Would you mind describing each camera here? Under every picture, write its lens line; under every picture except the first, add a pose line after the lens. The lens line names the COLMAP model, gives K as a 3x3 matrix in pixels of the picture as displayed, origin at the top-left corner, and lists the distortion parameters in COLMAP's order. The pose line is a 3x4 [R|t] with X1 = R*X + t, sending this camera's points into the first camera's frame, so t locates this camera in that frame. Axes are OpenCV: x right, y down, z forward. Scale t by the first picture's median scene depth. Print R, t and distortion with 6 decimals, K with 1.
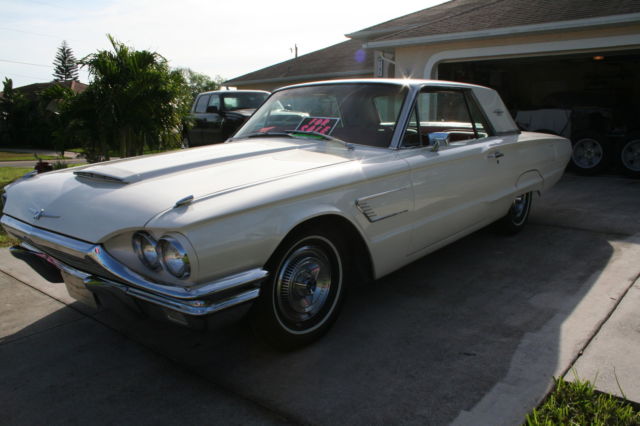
lens RADIAL K [[541.2, 0, 320.0], [0, 541.2, 213.0], [0, 0, 1]] dist [-0.168722, 0.158653]
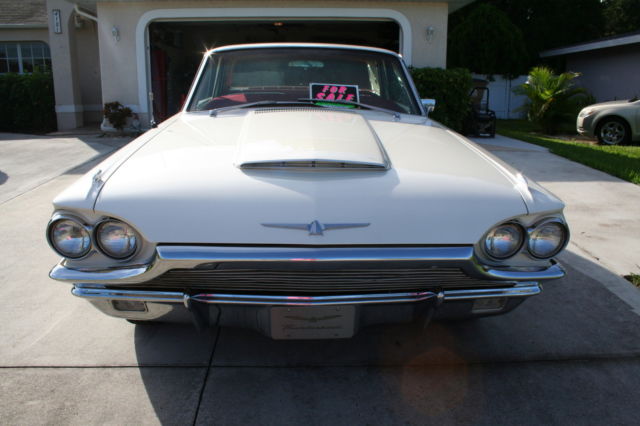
lens RADIAL K [[541.2, 0, 320.0], [0, 541.2, 213.0], [0, 0, 1]] dist [-0.168722, 0.158653]
pose [[0.727679, -0.154987, 0.668178, -0.264095], [0.105647, 0.987838, 0.114079, -0.025399], [-0.677733, -0.012422, 0.735203, 0.125005]]
